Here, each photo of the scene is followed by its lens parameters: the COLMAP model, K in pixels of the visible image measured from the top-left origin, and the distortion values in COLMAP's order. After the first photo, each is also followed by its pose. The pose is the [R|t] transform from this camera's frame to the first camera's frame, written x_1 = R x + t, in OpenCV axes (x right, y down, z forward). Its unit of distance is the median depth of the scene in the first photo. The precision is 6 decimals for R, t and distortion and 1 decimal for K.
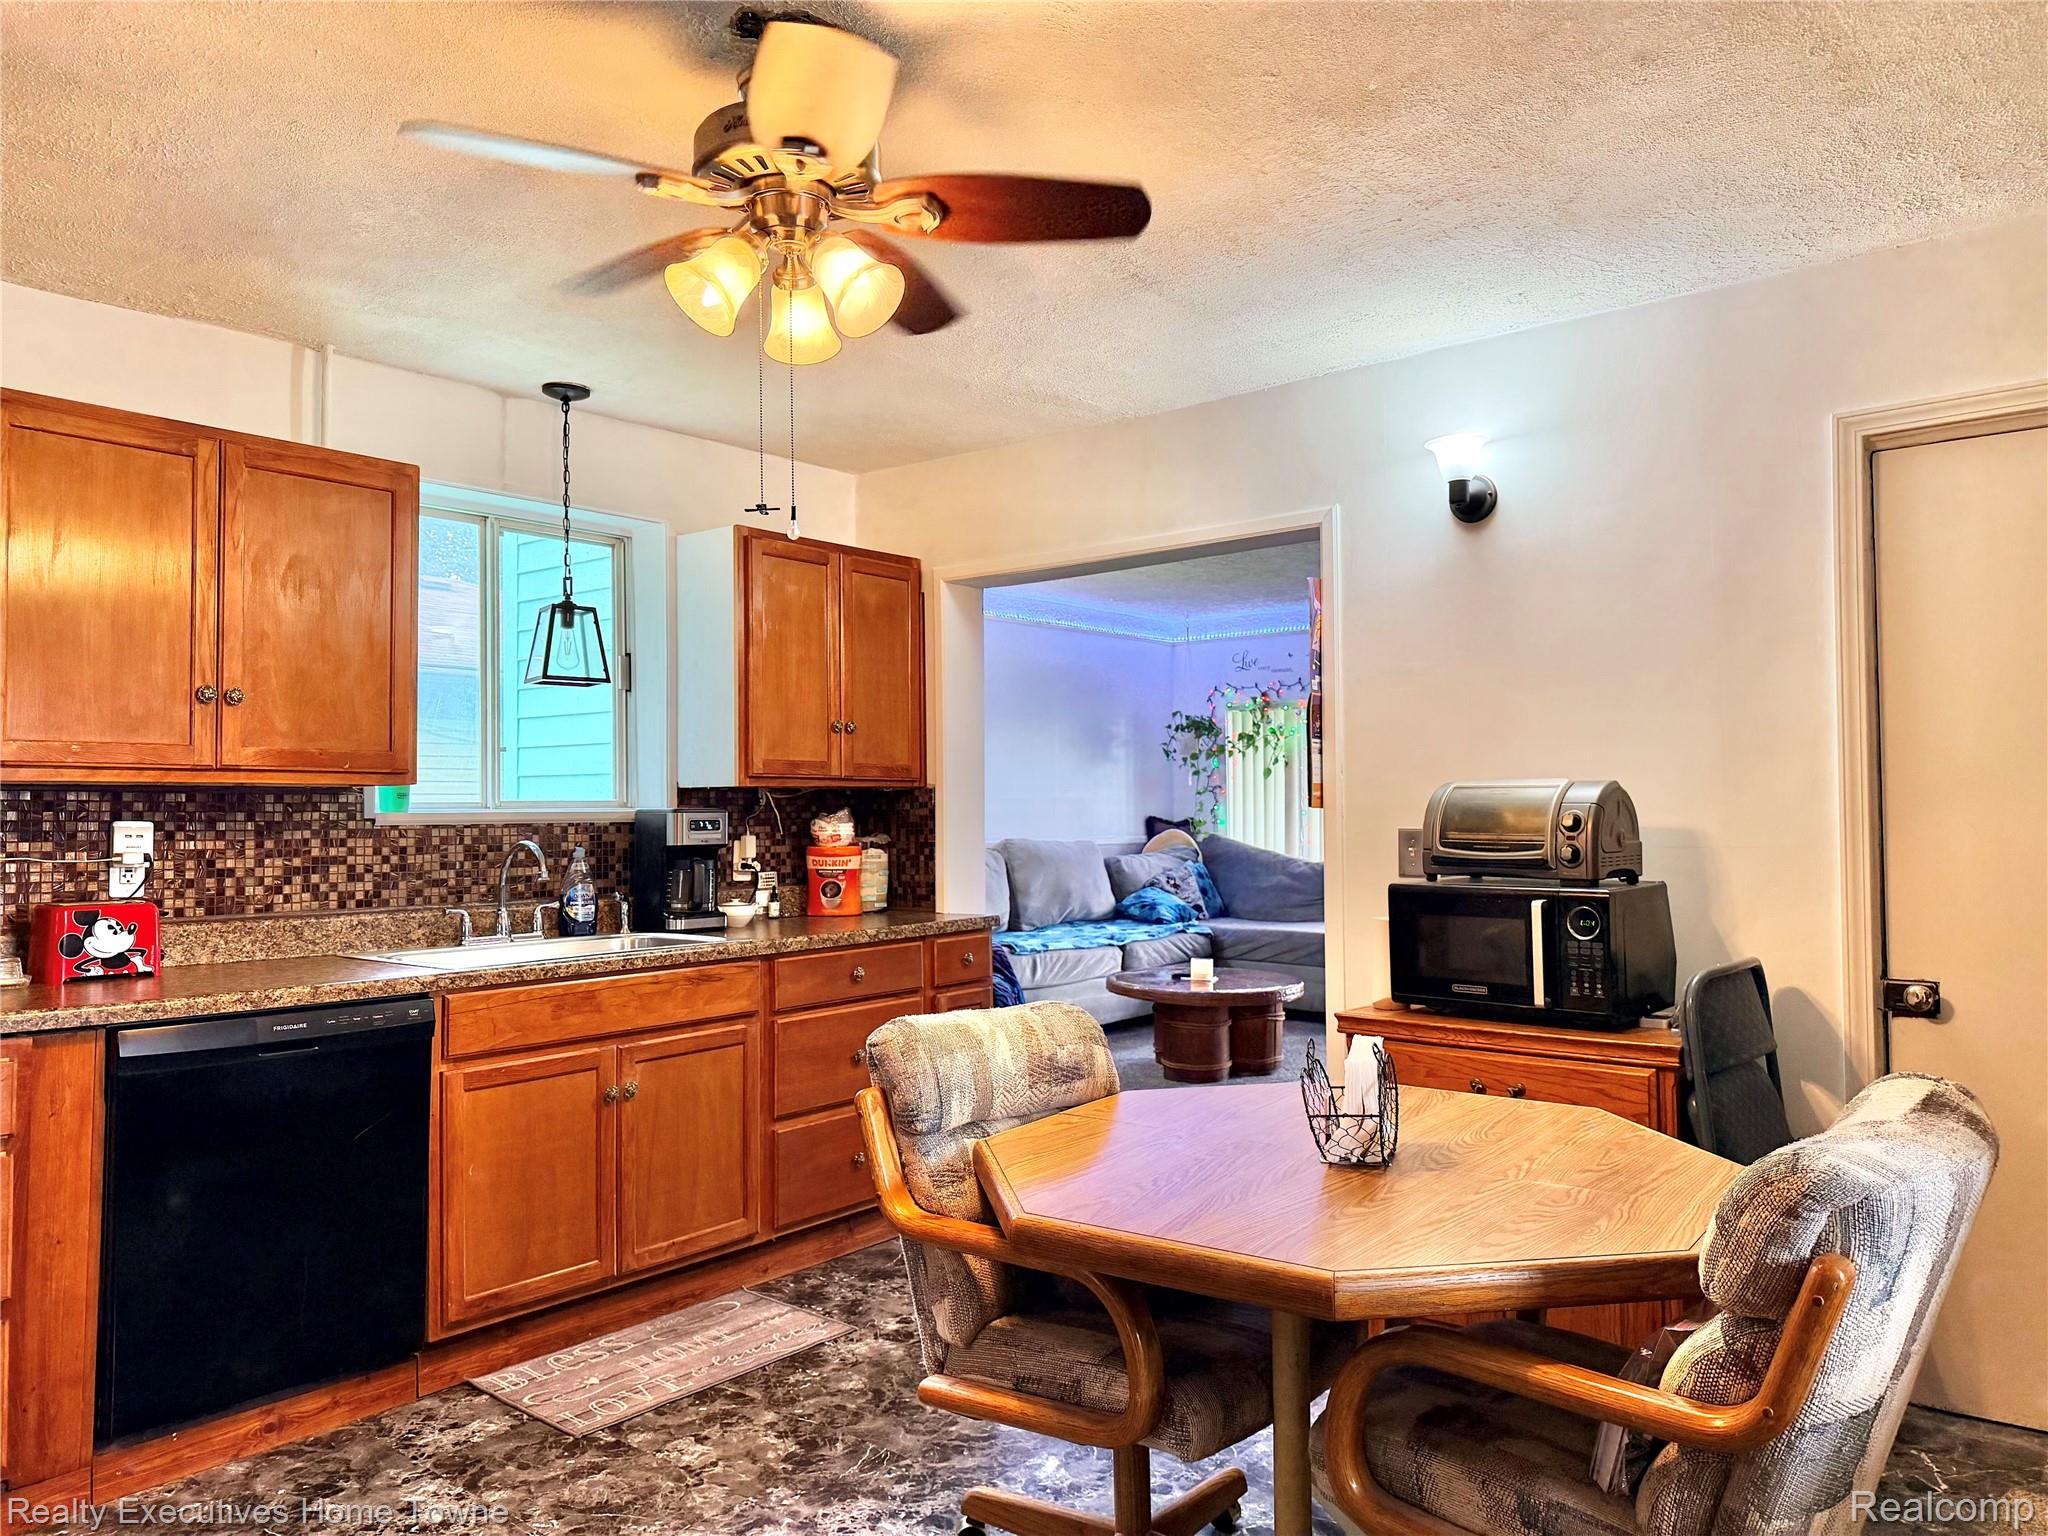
lens RADIAL K [[1426.3, 0, 1024.0], [0, 1426.3, 768.0], [0, 0, 1]] dist [0.073600, -0.088373]
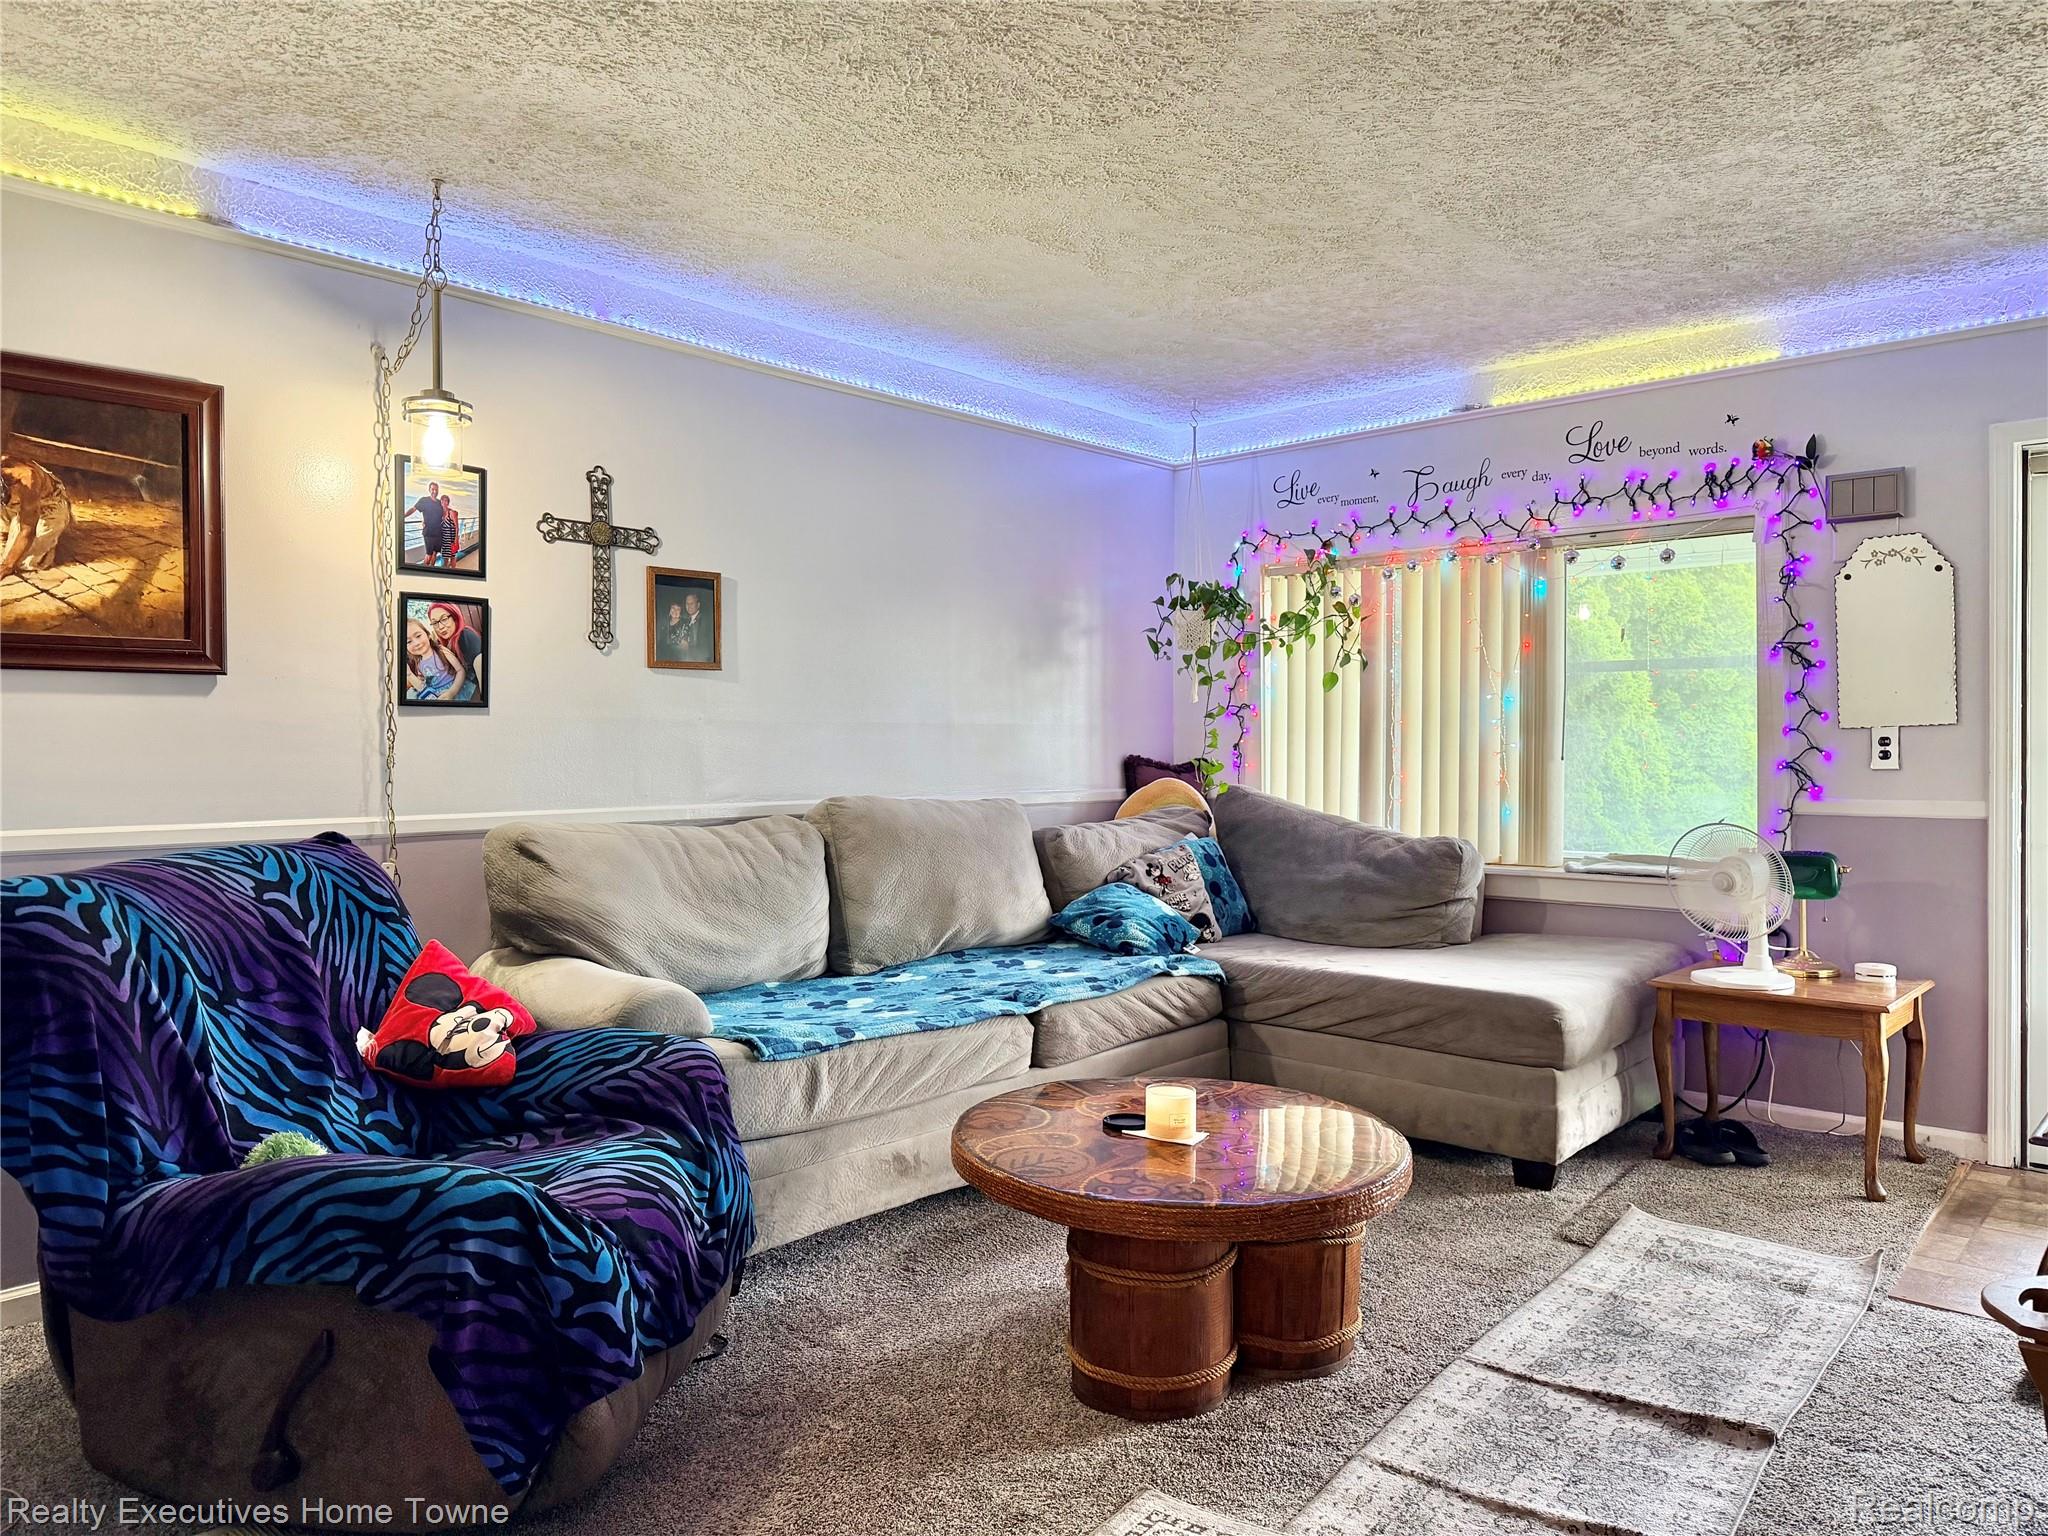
lens RADIAL K [[1414.2, 0, 1048.6], [0, 1414.2, 767.2], [0, 0, 1]] dist [0.162292, -0.210185]
pose [[0.999587, 0.002015, -0.028681, 0.077318], [-0.000856, 0.999184, 0.040380, 0.016034], [0.028739, -0.040339, 0.998773, 0.445290]]
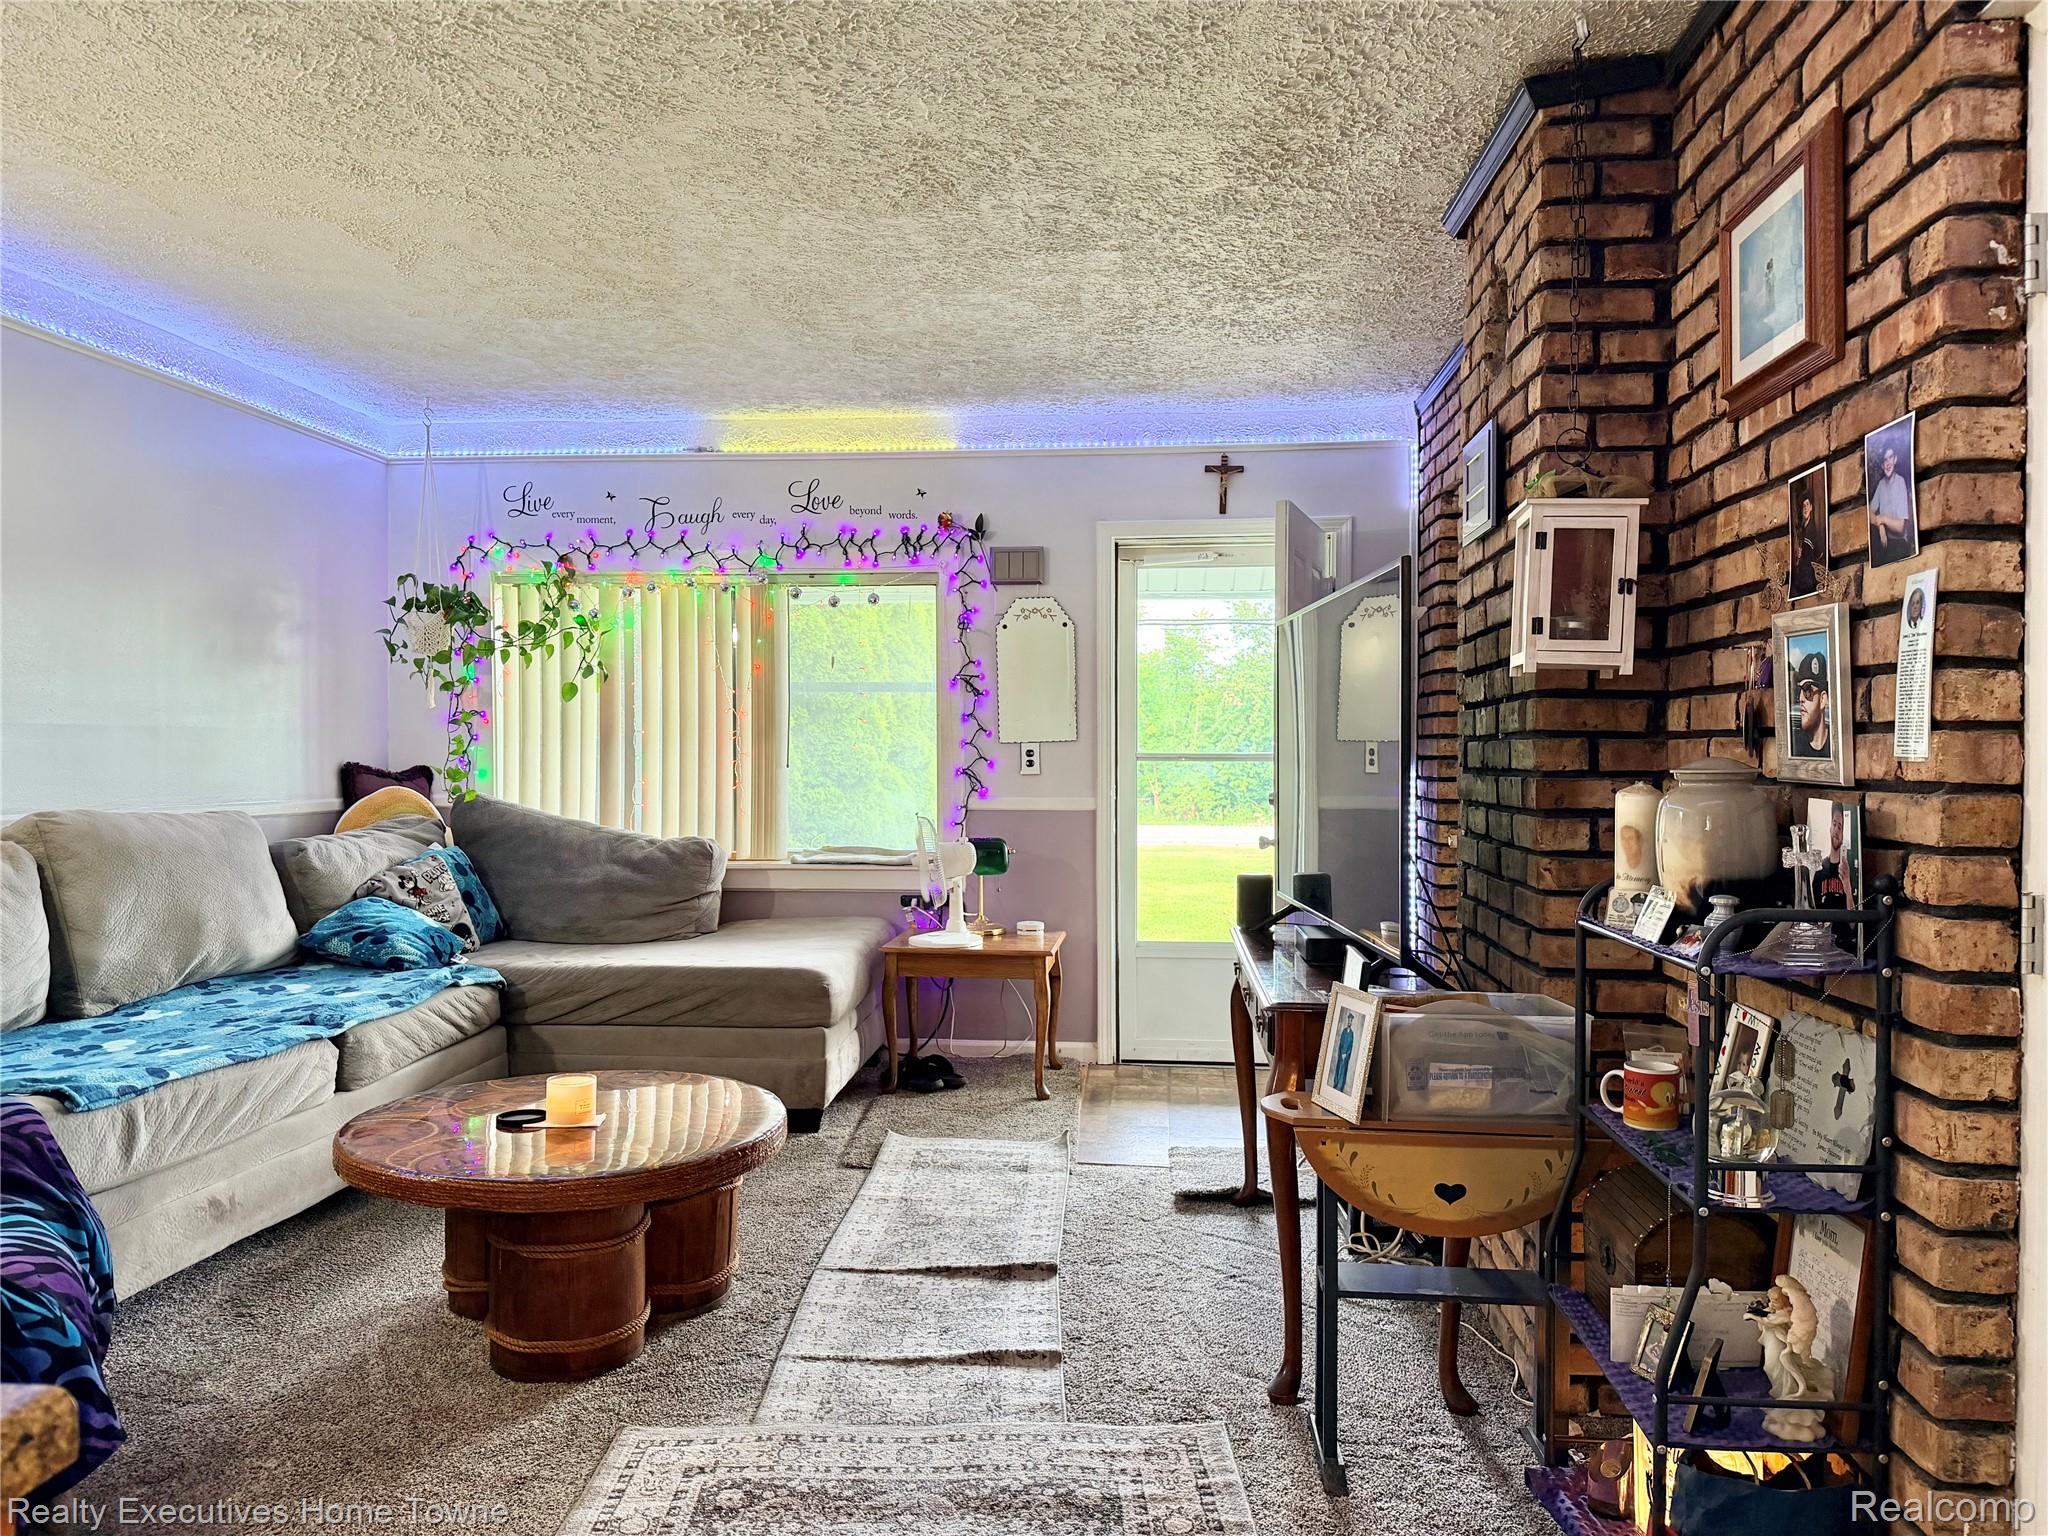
lens RADIAL K [[1423.0, 0, 996.8], [0, 1423.0, 767.8], [0, 0, 1]] dist [0.079769, -0.107898]
pose [[0.834748, 0.000860, 0.550631, -0.010565], [-0.020152, 0.999377, 0.028989, 0.015429], [-0.550263, -0.035295, 0.834245, 0.425921]]
